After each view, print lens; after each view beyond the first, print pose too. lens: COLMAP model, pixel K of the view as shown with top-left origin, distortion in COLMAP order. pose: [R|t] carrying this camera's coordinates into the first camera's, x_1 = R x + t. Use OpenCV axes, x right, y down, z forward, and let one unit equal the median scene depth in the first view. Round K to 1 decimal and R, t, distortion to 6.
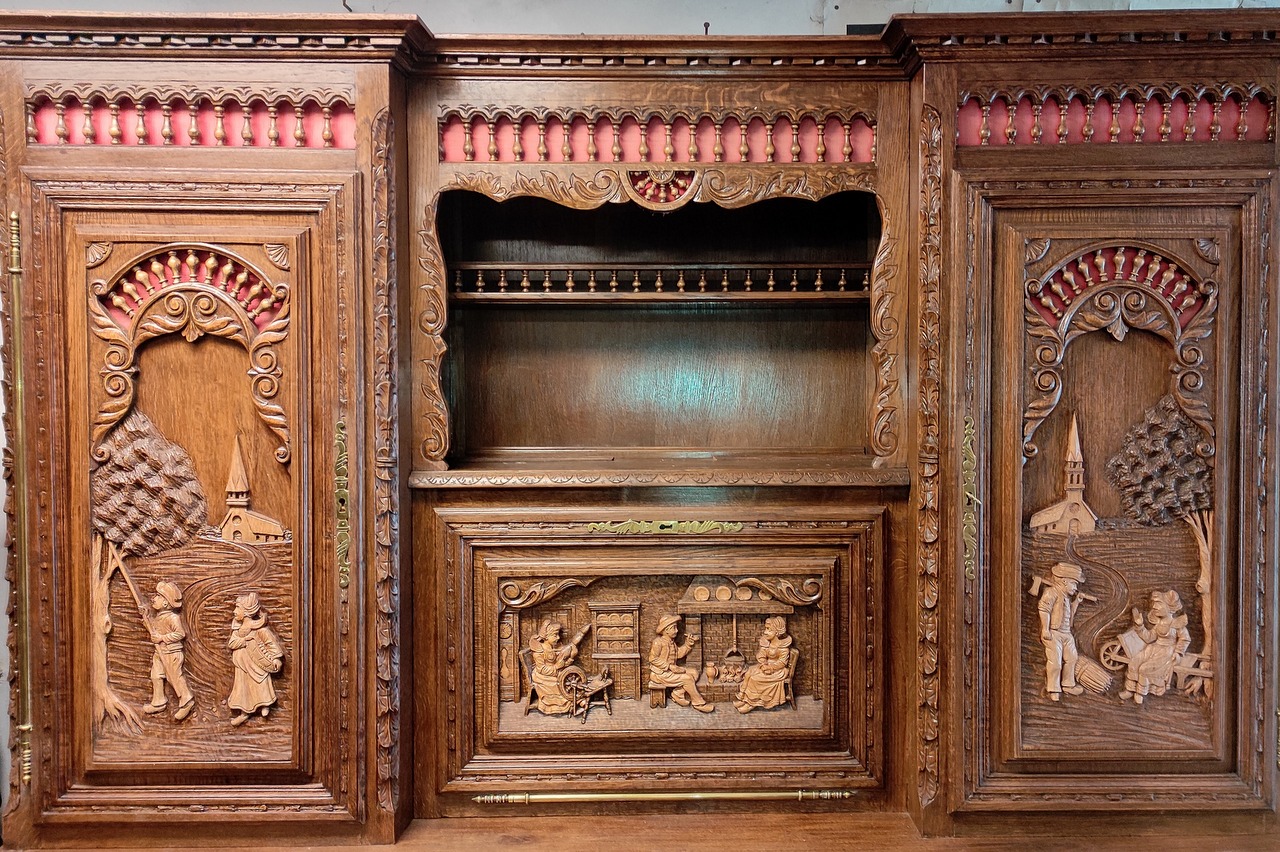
lens RADIAL K [[1098.6, 0, 711.6], [0, 1098.6, 428.7], [0, 0, 1]] dist [0.078626, -0.083975]
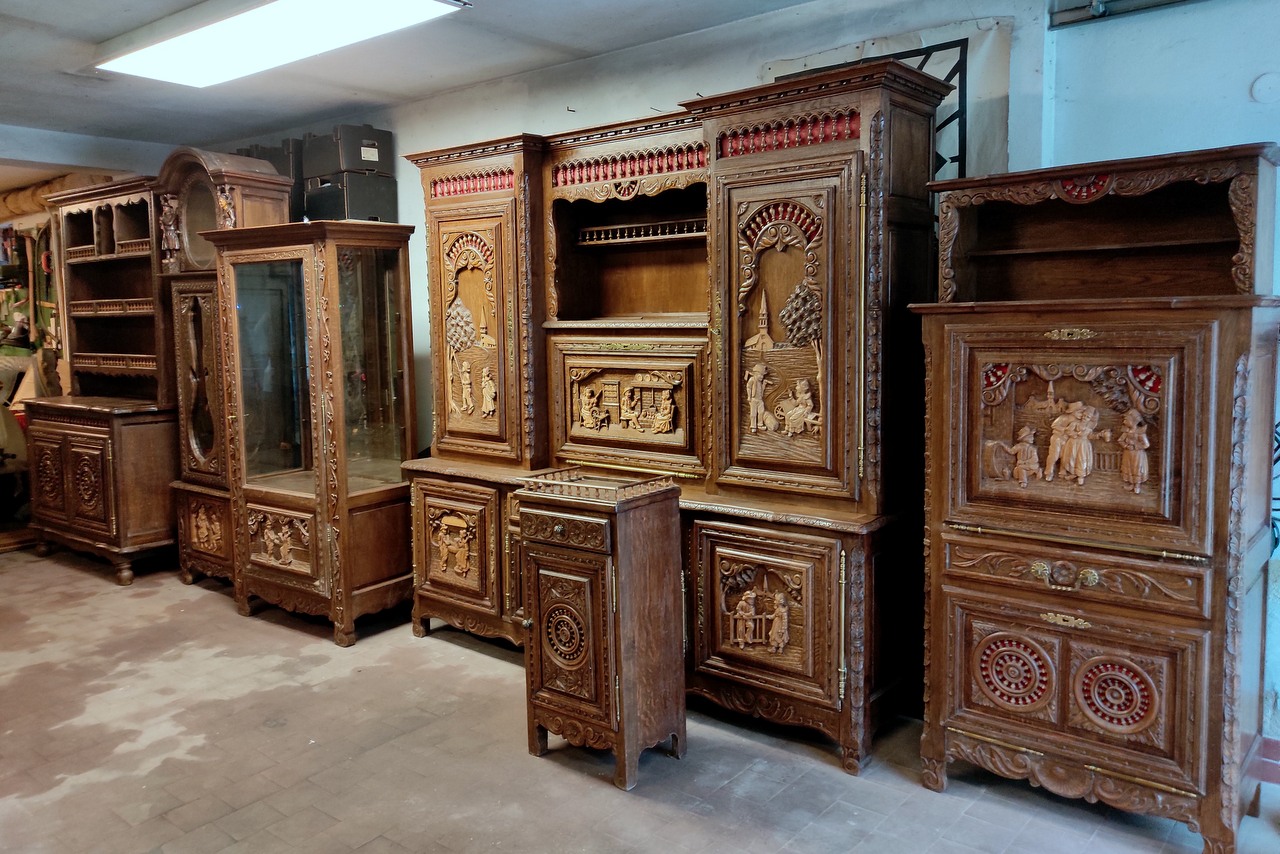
lens RADIAL K [[953.6, 0, 630.9], [0, 953.6, 400.4], [0, 0, 1]] dist [0.063960, -0.049440]
pose [[0.761302, 0.051140, -0.646377, 1.259725], [-0.009959, 0.997689, 0.067206, 0.072072], [0.648321, -0.044727, 0.760052, -0.464767]]
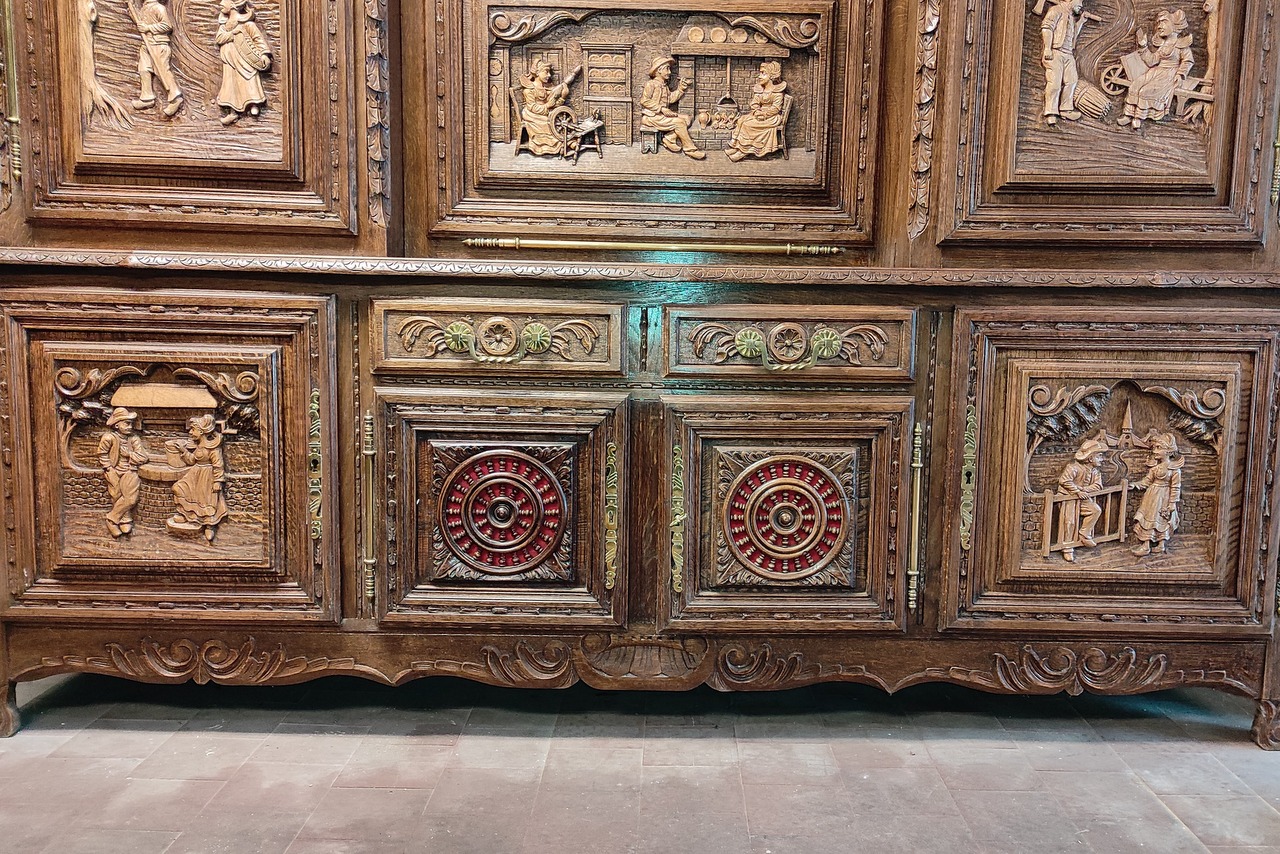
lens RADIAL K [[1104.8, 0, 685.0], [0, 1104.8, 430.8], [0, 0, 1]] dist [0.081582, -0.086784]
pose [[0.999709, 0.024097, -0.001001, -0.009719], [-0.023905, 0.995540, 0.091262, 0.432741], [0.003195, -0.091212, 0.995826, -0.018506]]
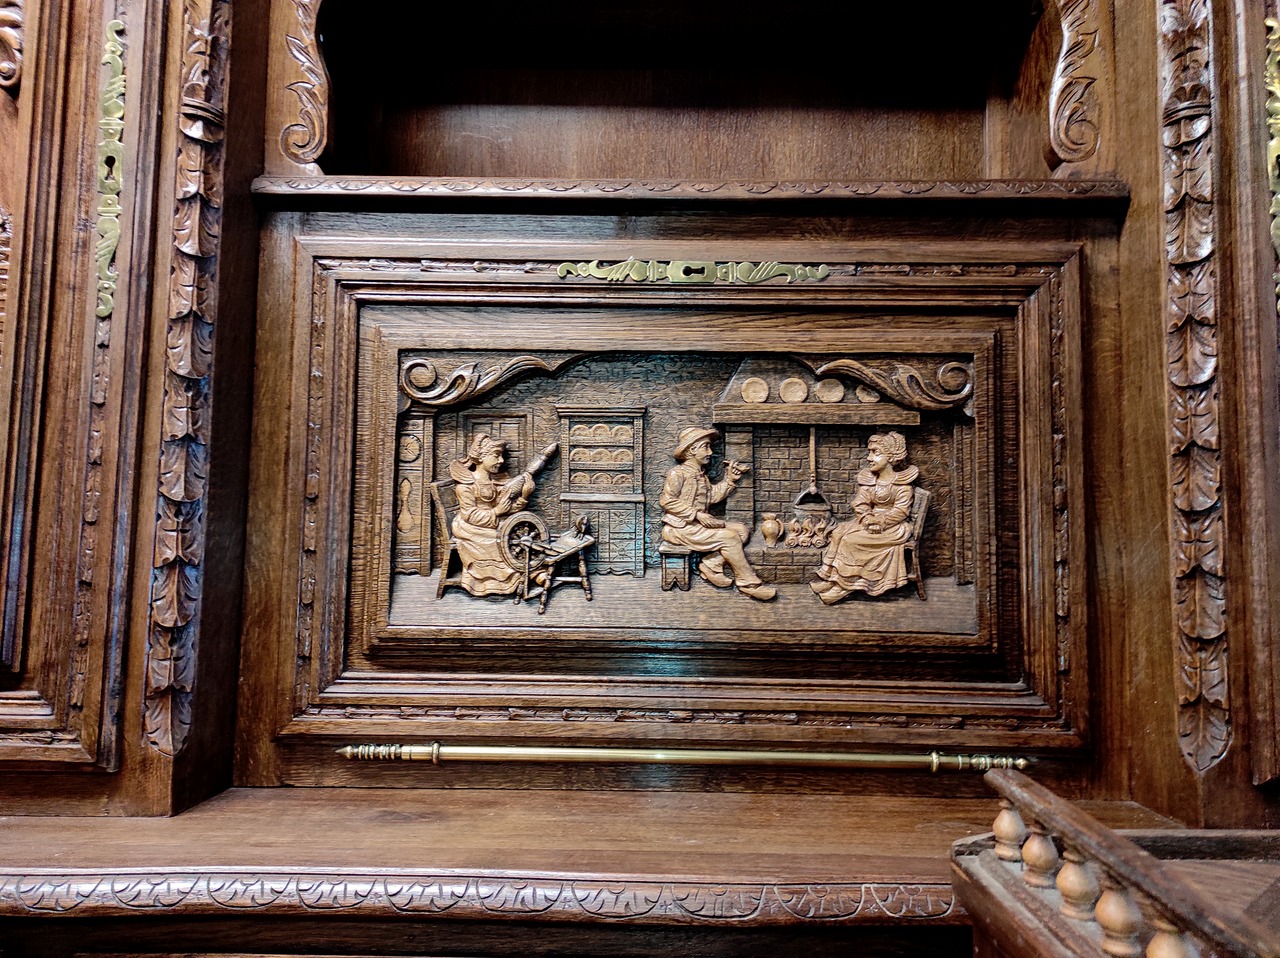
lens RADIAL K [[935.9, 0, 640.0], [0, 935.9, 479.0], [0, 0, 1]] dist [0.072894, -0.079359]
pose [[0.999374, 0.013608, -0.032656, -0.054514], [-0.017434, 0.992635, -0.119880, 0.268552], [0.030784, 0.120375, 0.992251, 0.553102]]
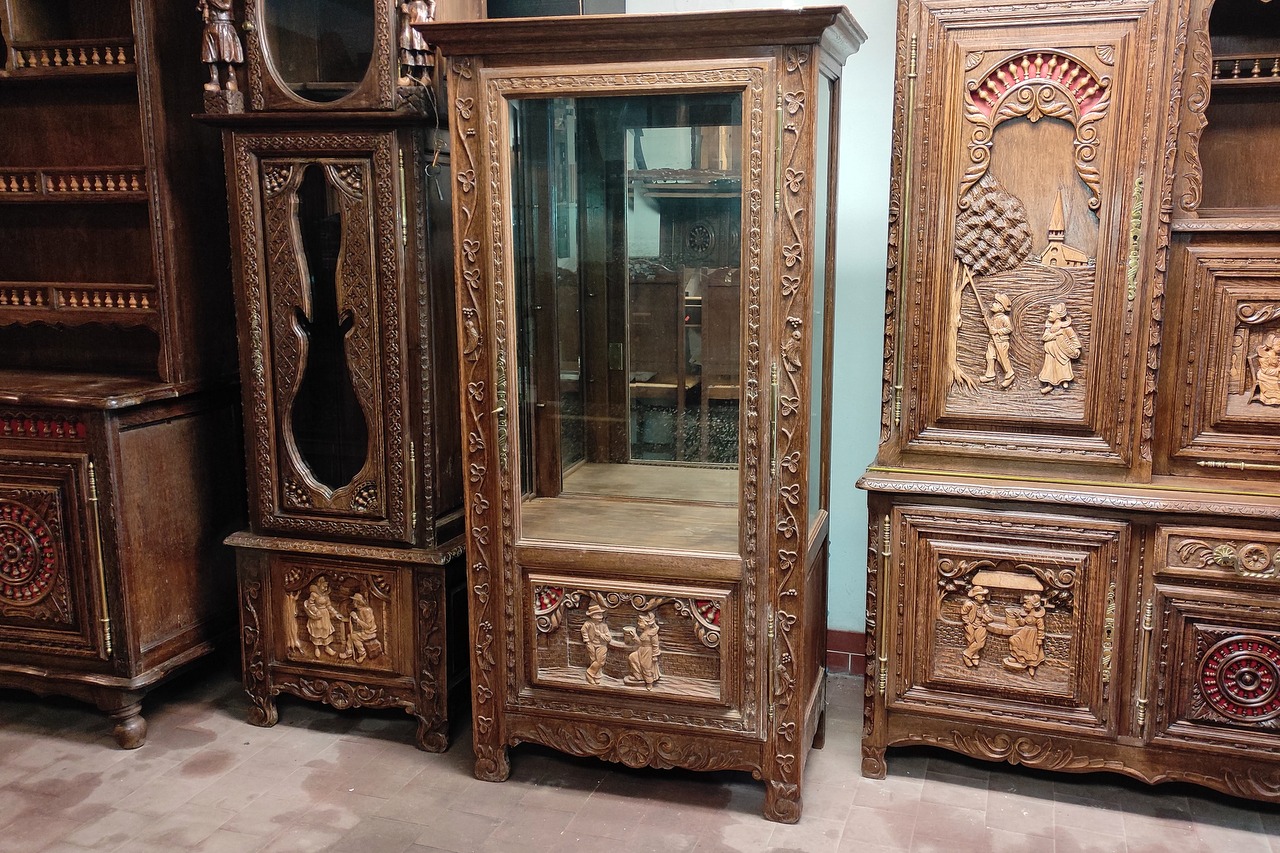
lens RADIAL K [[1104.8, 0, 685.0], [0, 1104.8, 430.3], [0, 0, 1]] dist [0.081582, -0.086784]
pose [[0.948942, 0.060470, -0.309600, -0.414262], [-0.011800, 0.987572, 0.156724, 0.089807], [0.315229, -0.145069, 0.937862, -0.519665]]
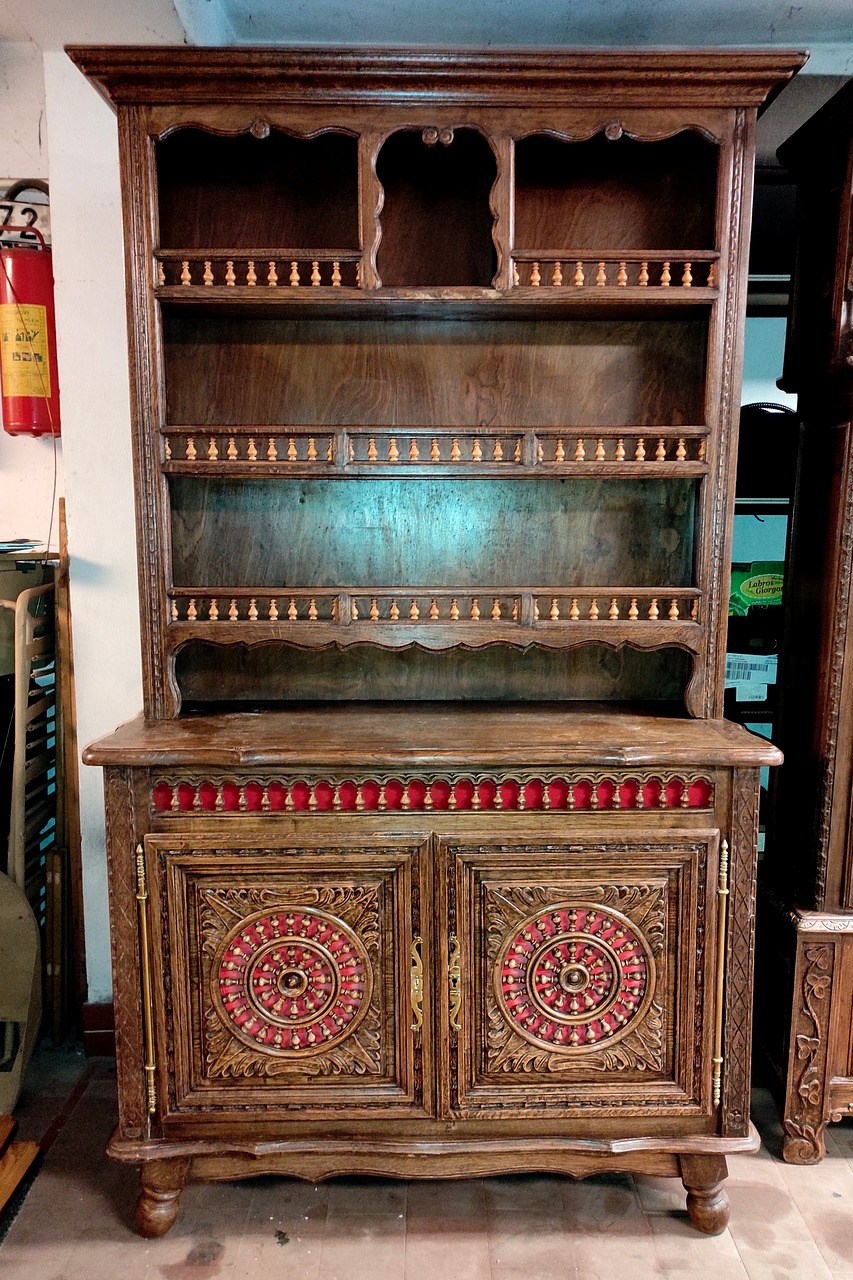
lens RADIAL K [[1098.6, 0, 427.1], [0, 1098.6, 659.8], [0, 0, 1]] dist [0.078626, -0.083975]
pose [[0.999994, 0.001060, 0.003308, -2.048791], [-0.001453, 0.992623, 0.121232, 0.078571], [-0.003155, -0.121236, 0.992619, -0.383022]]
